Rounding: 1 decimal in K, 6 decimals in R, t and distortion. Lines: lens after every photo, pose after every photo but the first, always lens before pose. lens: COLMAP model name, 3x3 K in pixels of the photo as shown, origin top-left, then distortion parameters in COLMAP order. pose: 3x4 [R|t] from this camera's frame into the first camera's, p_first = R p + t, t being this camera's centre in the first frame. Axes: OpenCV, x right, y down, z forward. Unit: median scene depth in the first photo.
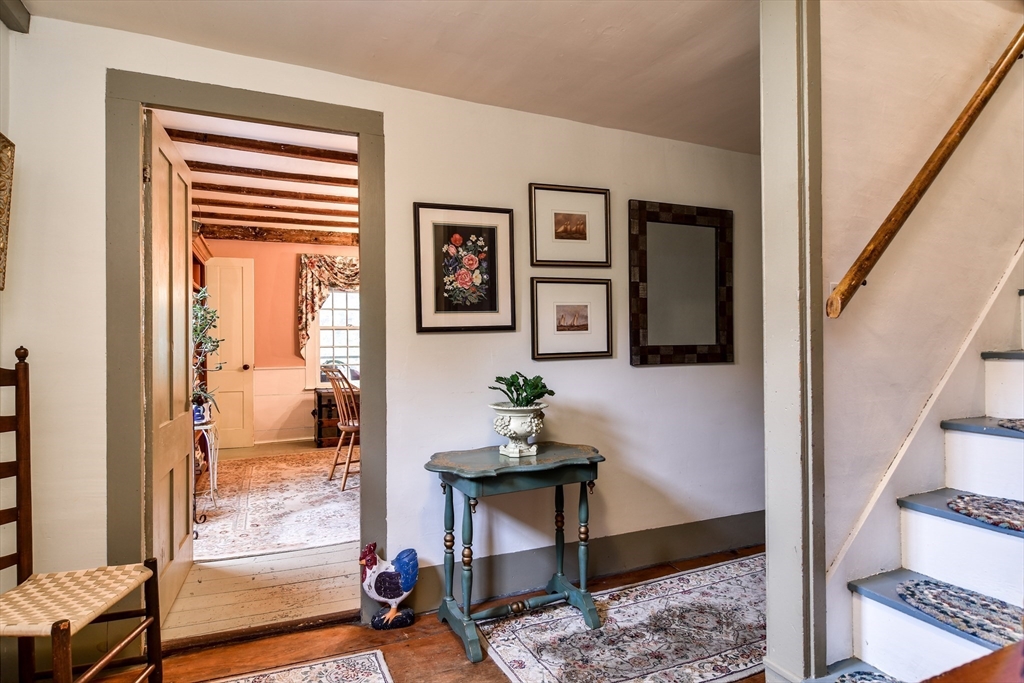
lens RADIAL K [[561.2, 0, 506.4], [0, 561.2, 338.5], [0, 0, 1]] dist [0.001389, -0.007074]
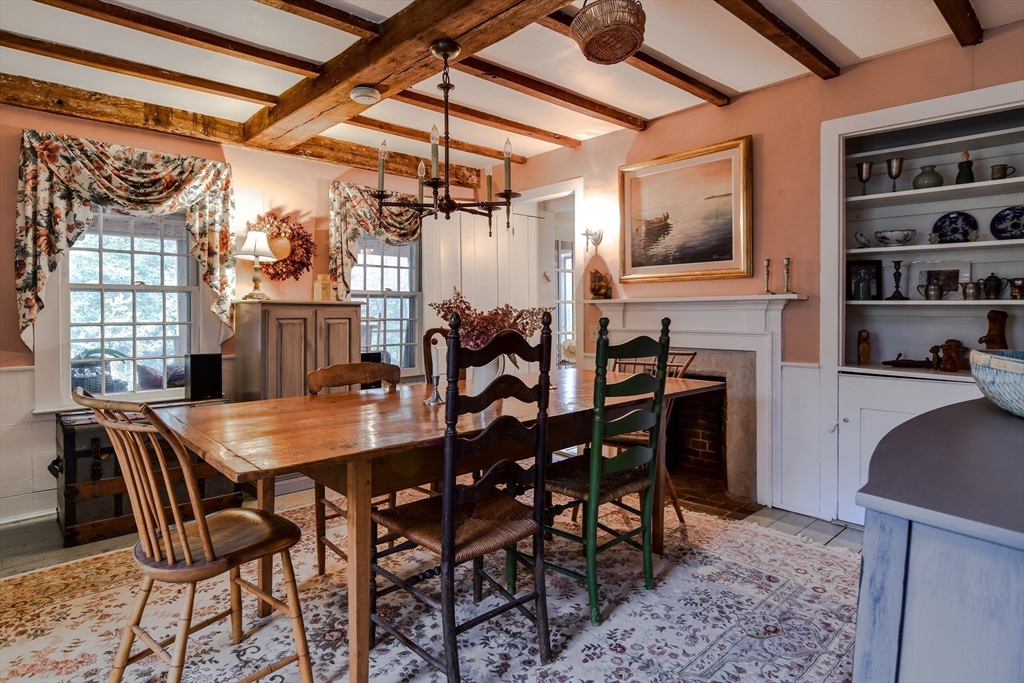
lens RADIAL K [[561.2, 0, 505.0], [0, 561.2, 325.4], [0, 0, 1]] dist [0.001389, -0.007074]
pose [[0.941937, 0.003153, 0.335774, -0.141305], [-0.007380, 0.999909, 0.011313, 0.006395], [-0.335708, -0.013135, 0.941875, 0.420122]]
